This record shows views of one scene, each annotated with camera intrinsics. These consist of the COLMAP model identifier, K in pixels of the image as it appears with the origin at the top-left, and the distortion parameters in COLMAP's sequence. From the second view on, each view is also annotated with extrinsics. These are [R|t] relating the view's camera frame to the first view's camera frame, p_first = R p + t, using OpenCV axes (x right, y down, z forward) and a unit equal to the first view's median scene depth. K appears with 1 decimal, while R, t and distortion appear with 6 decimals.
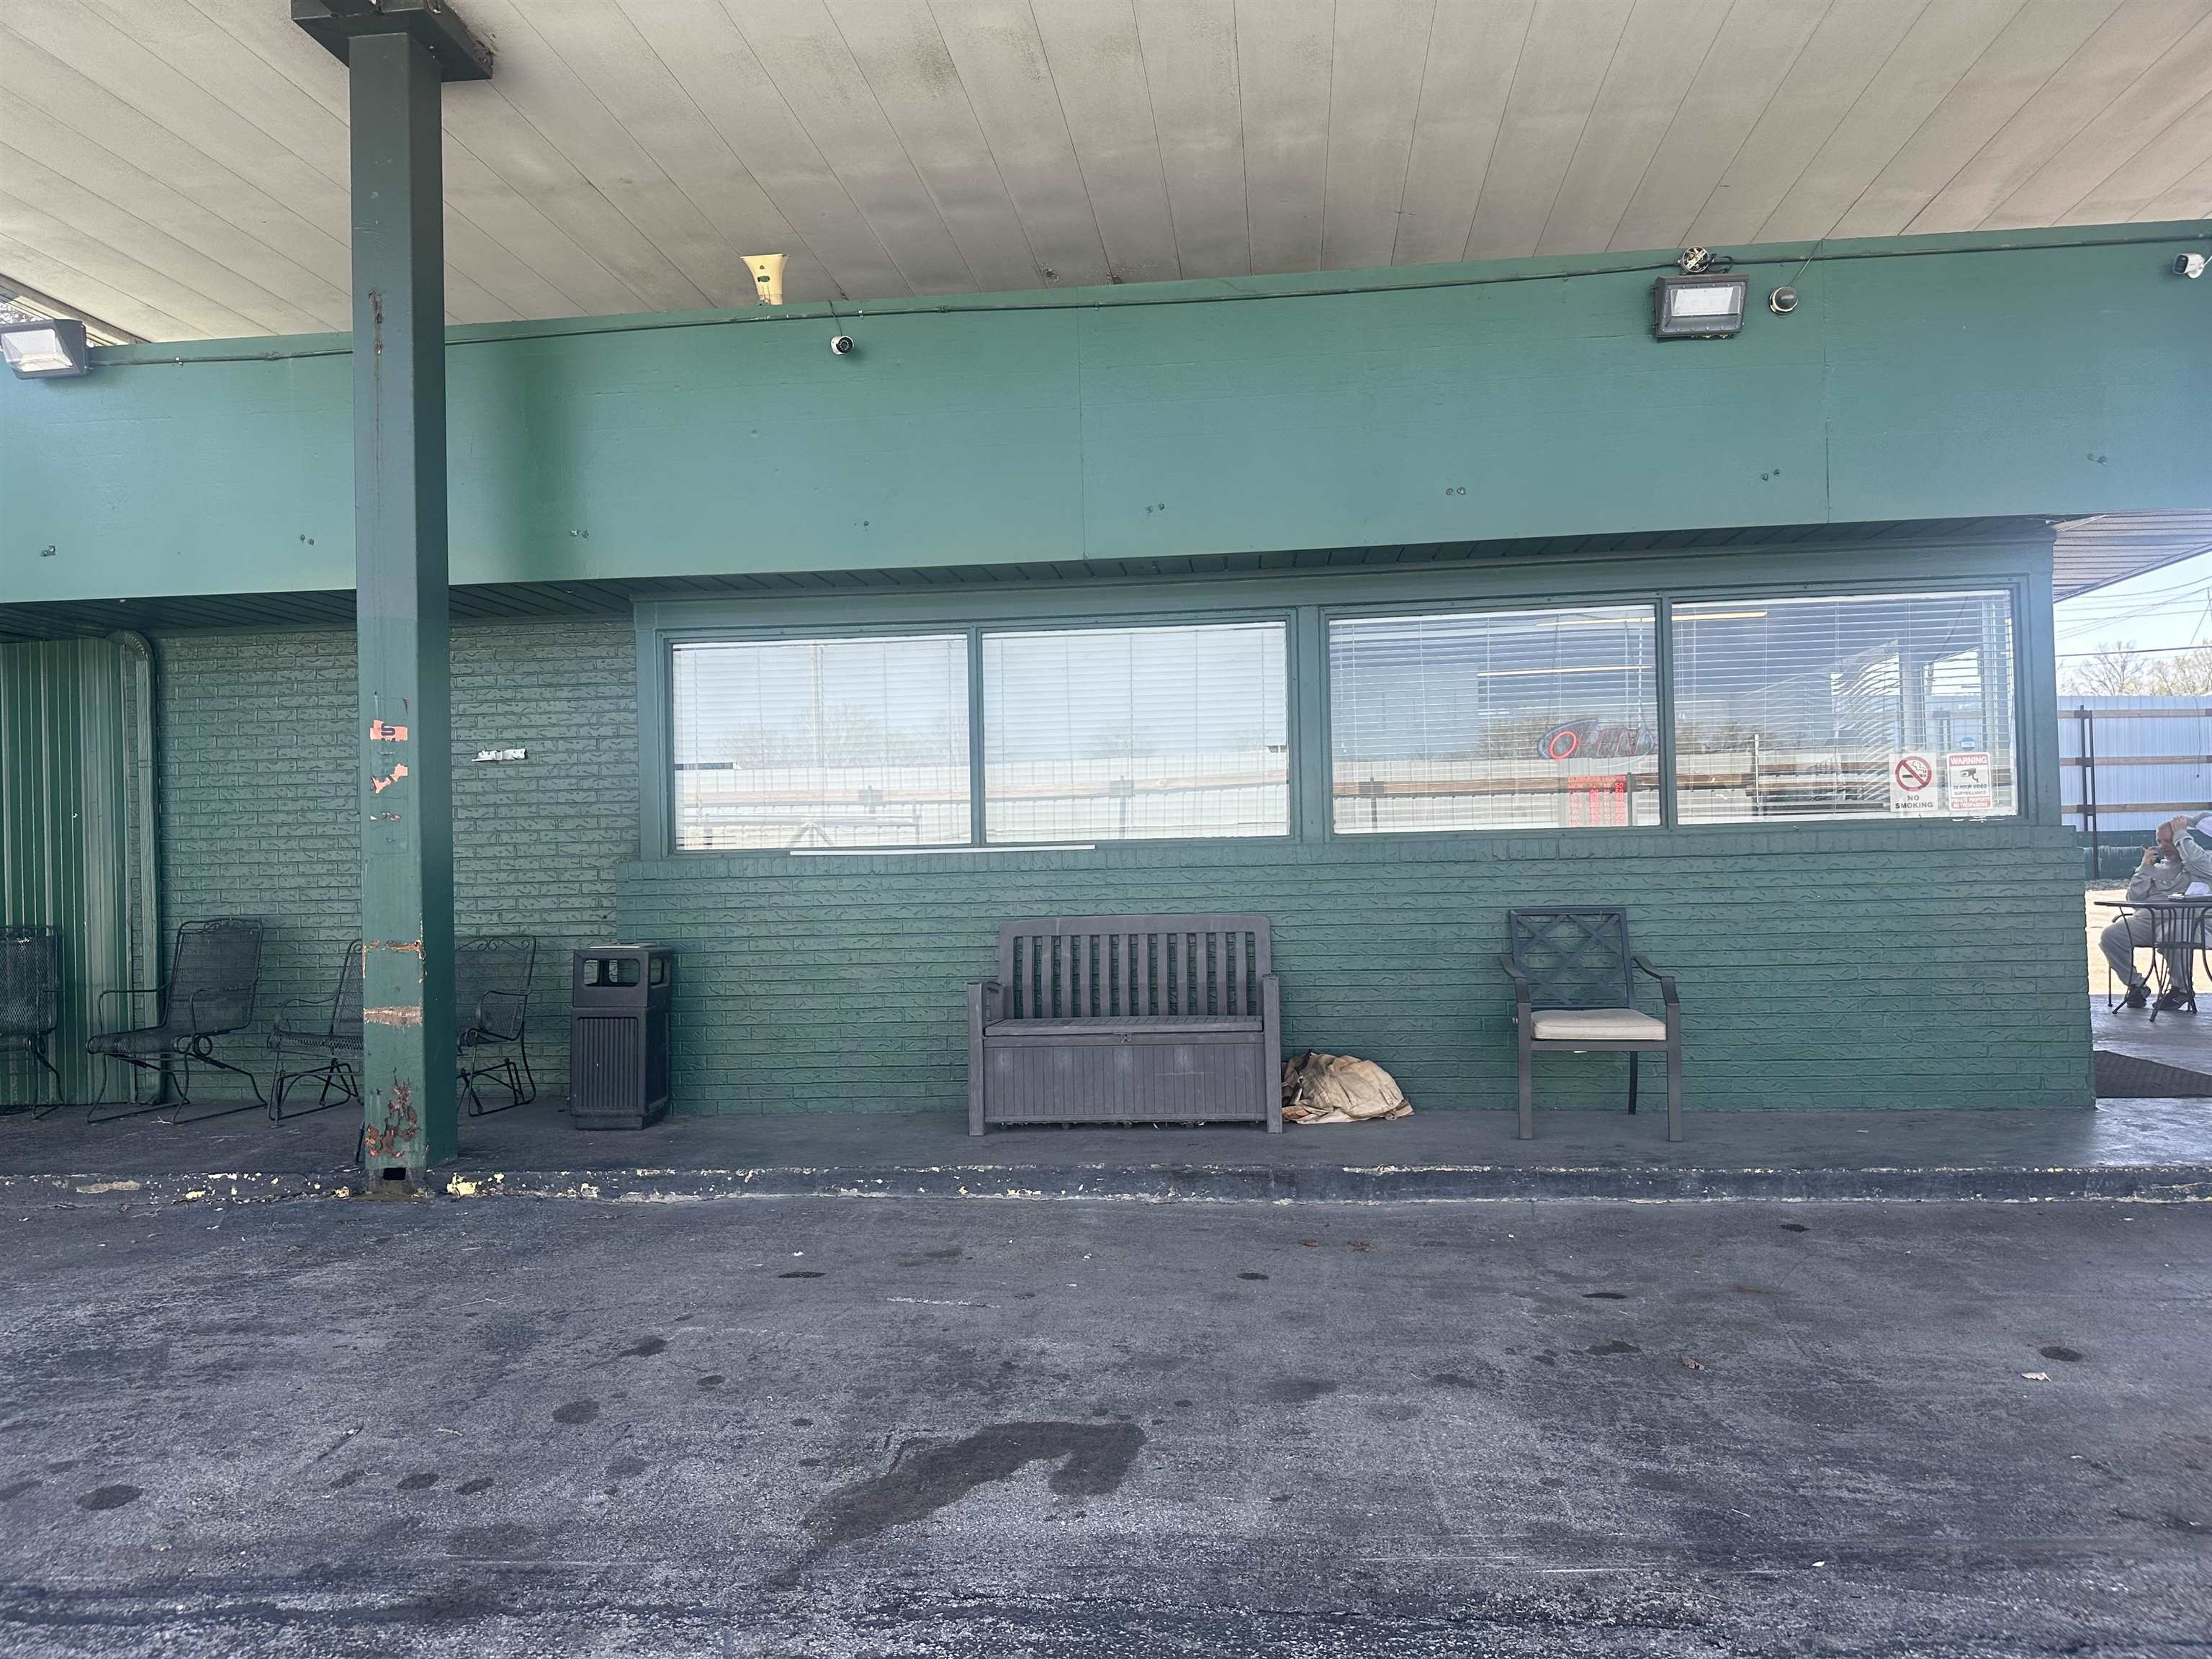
lens RADIAL K [[1538.0, 0, 1119.8], [0, 1538.0, 829.4], [0, 0, 1]] dist [0.063379, -0.076841]
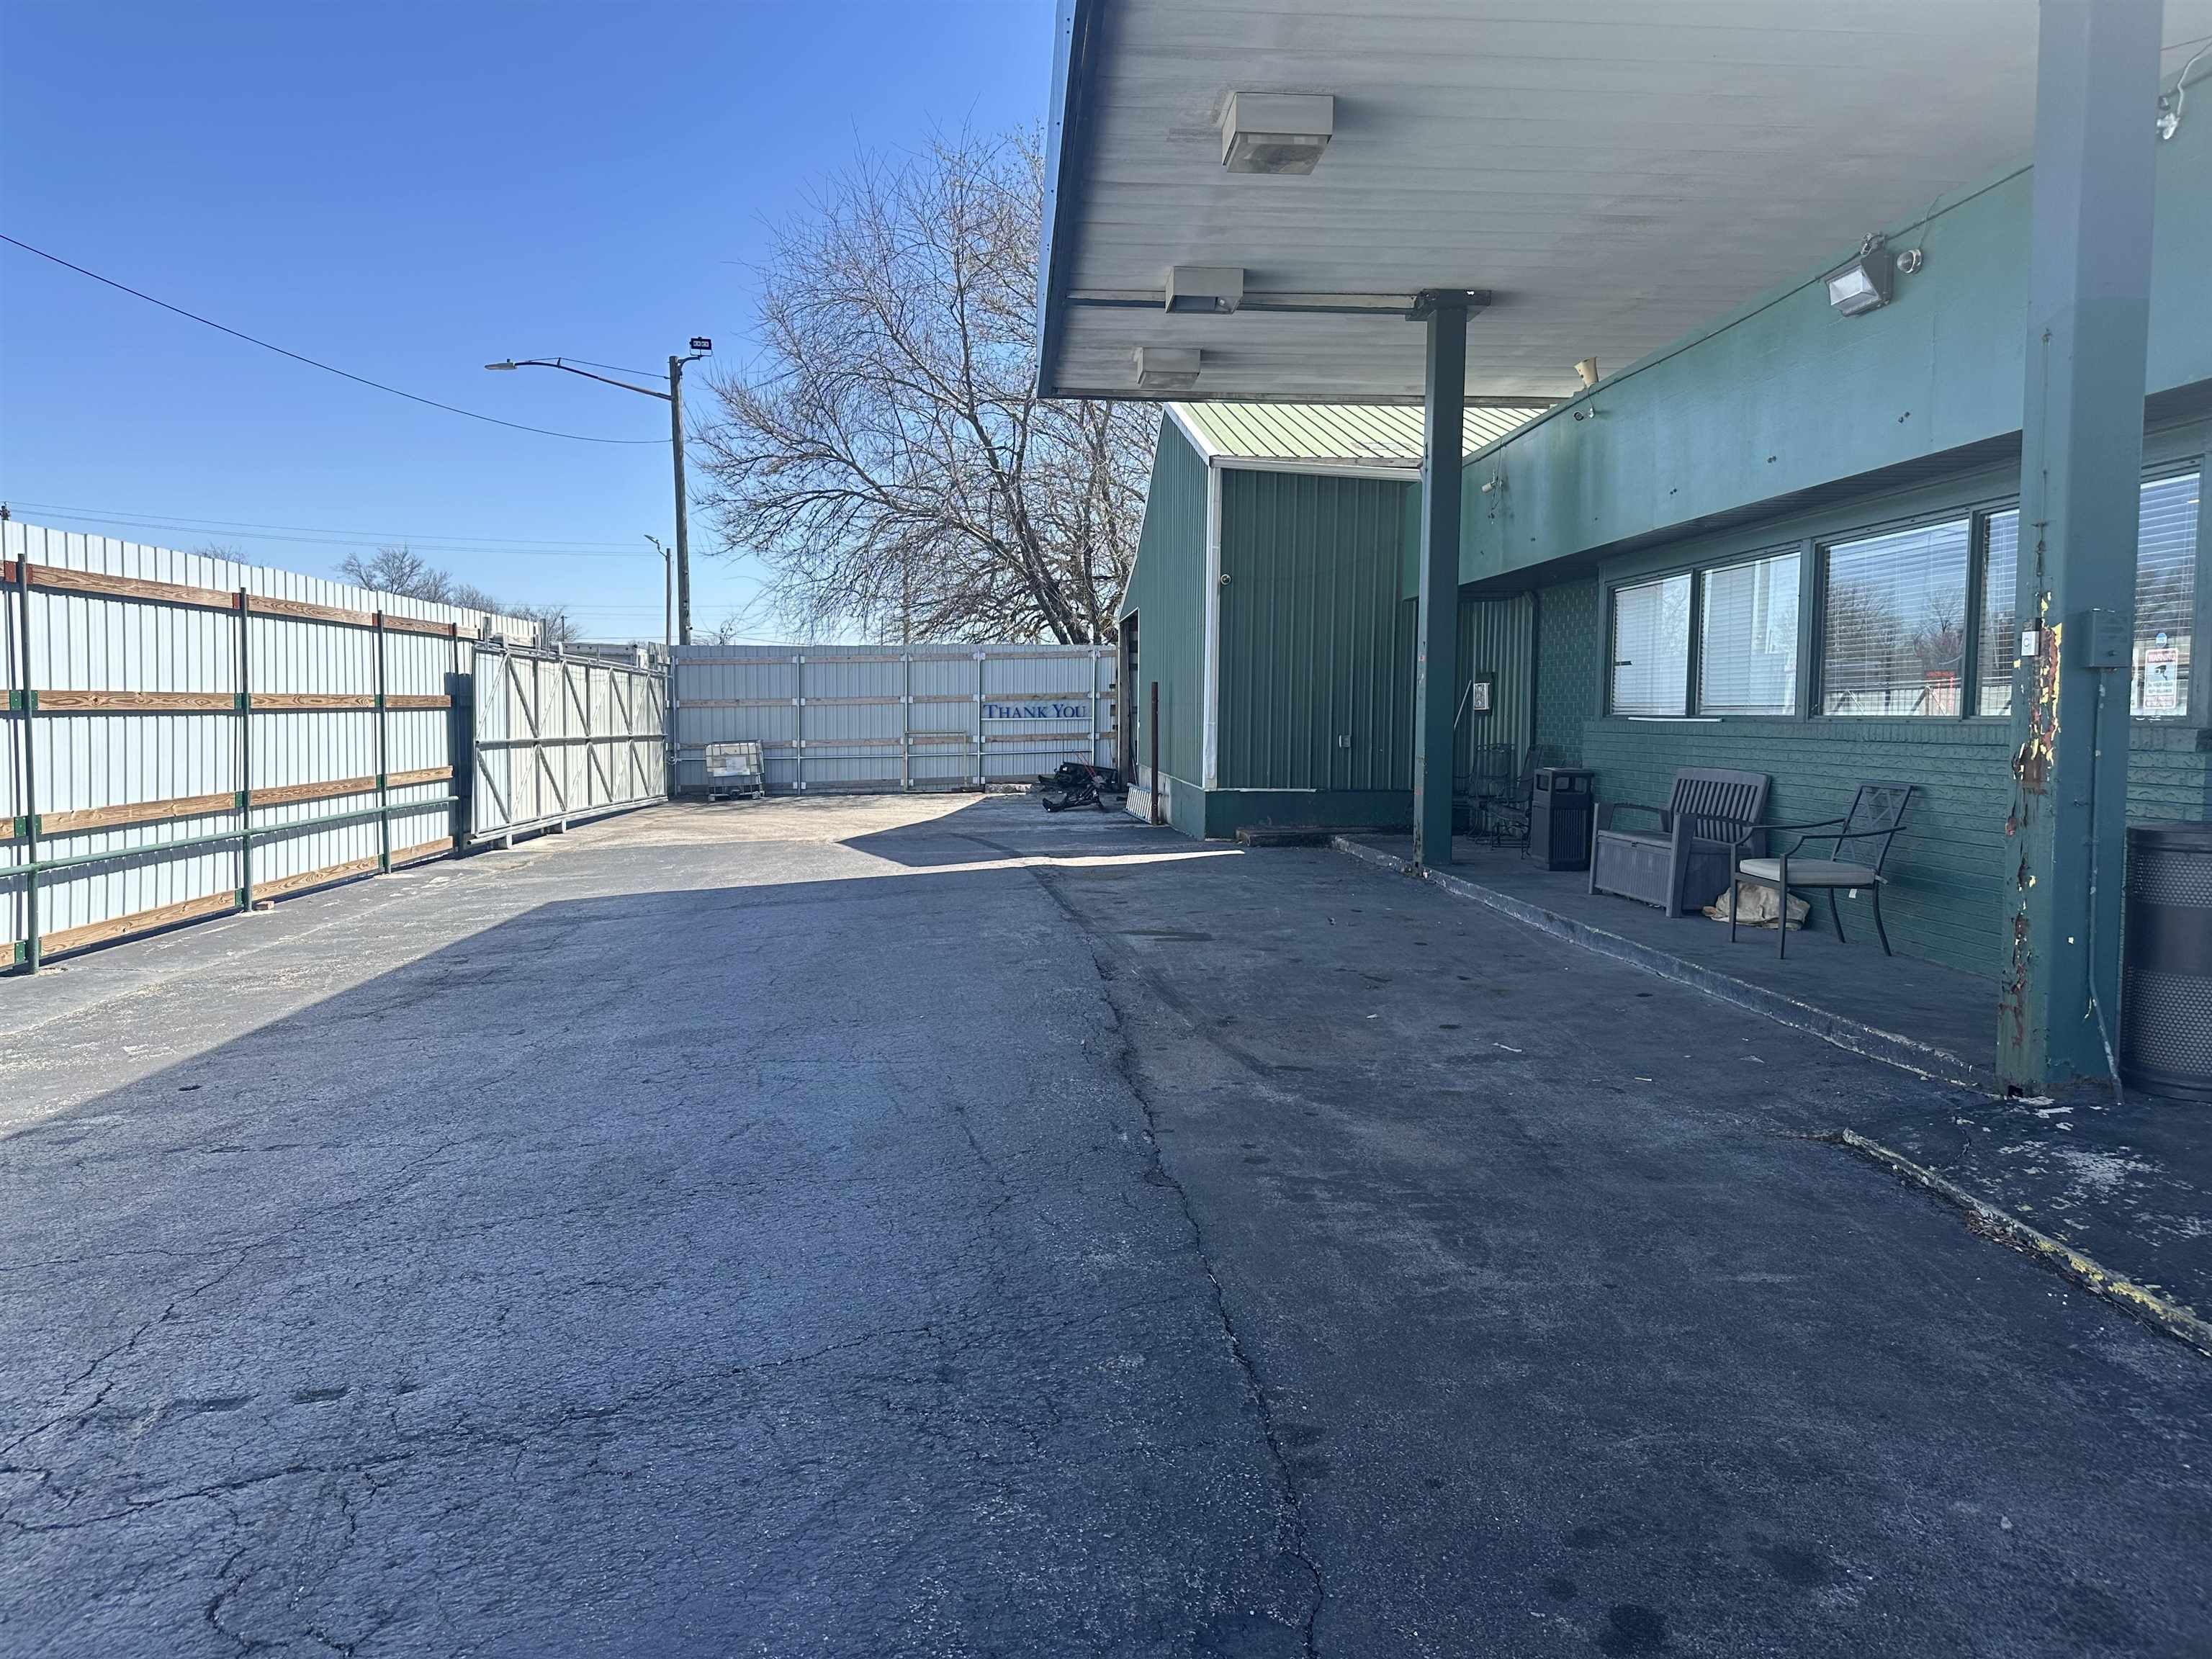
lens RADIAL K [[1538.0, 0, 1102.8], [0, 1538.0, 818.6], [0, 0, 1]] dist [0.063379, -0.076841]
pose [[0.165715, 0.092144, -0.981859, 2.428538], [0.010547, 0.995403, 0.095195, -0.076044], [0.986117, -0.026131, 0.163982, 0.351657]]
